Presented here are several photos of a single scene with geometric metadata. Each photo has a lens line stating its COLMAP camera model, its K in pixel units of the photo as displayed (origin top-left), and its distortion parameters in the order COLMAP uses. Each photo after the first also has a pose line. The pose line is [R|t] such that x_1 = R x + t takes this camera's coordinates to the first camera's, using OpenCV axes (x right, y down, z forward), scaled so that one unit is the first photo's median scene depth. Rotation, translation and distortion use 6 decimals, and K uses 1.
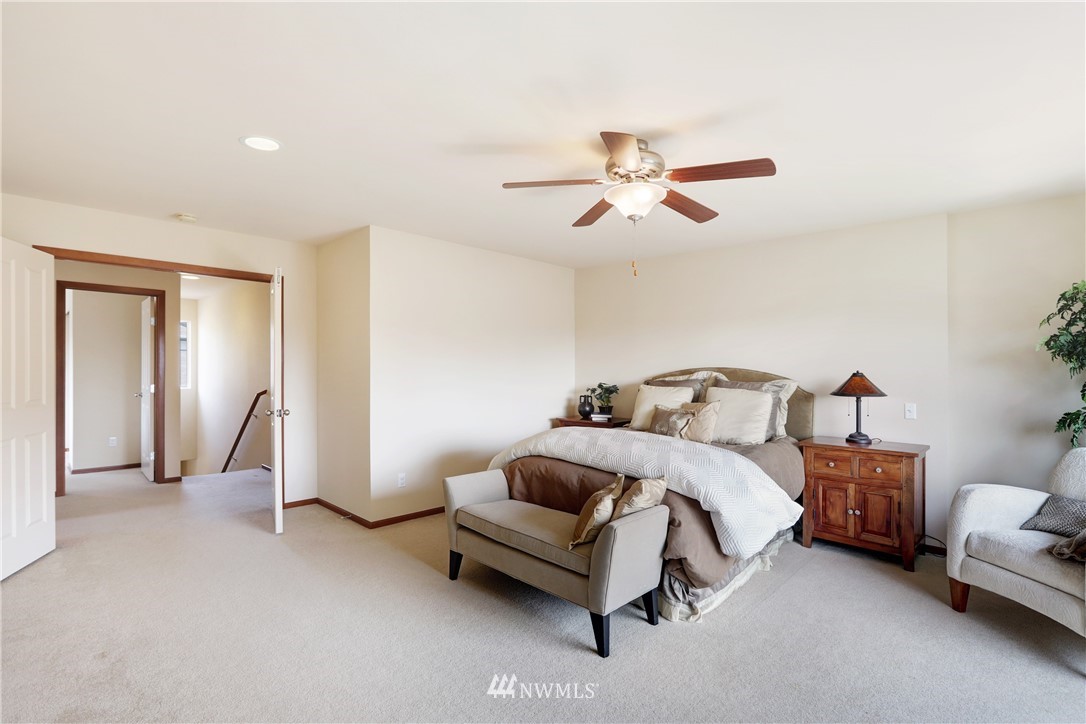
lens RADIAL K [[520.8, 0, 539.7], [0, 520.8, 356.9], [0, 0, 1]] dist [-0.046077, 0.012761]
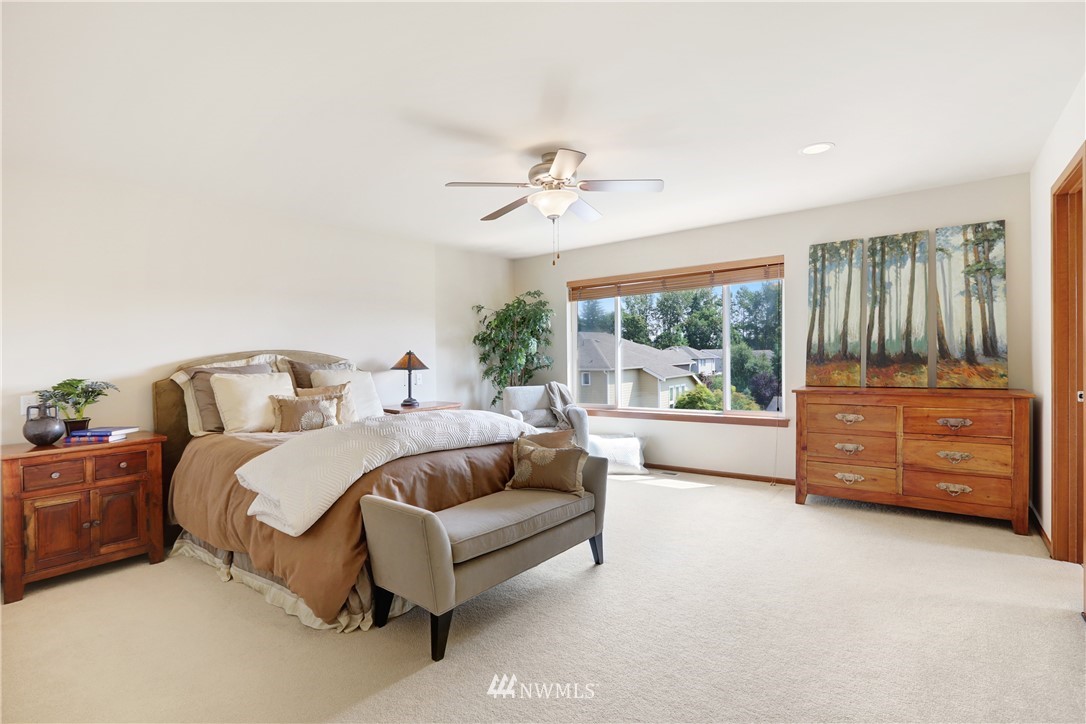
lens RADIAL K [[520.8, 0, 539.7], [0, 520.8, 356.9], [0, 0, 1]] dist [-0.046077, 0.012761]
pose [[-0.086189, -0.014439, 0.996174, -0.725809], [-0.000359, 0.999895, 0.014462, 0.024734], [-0.996279, 0.000888, -0.086185, 0.790050]]
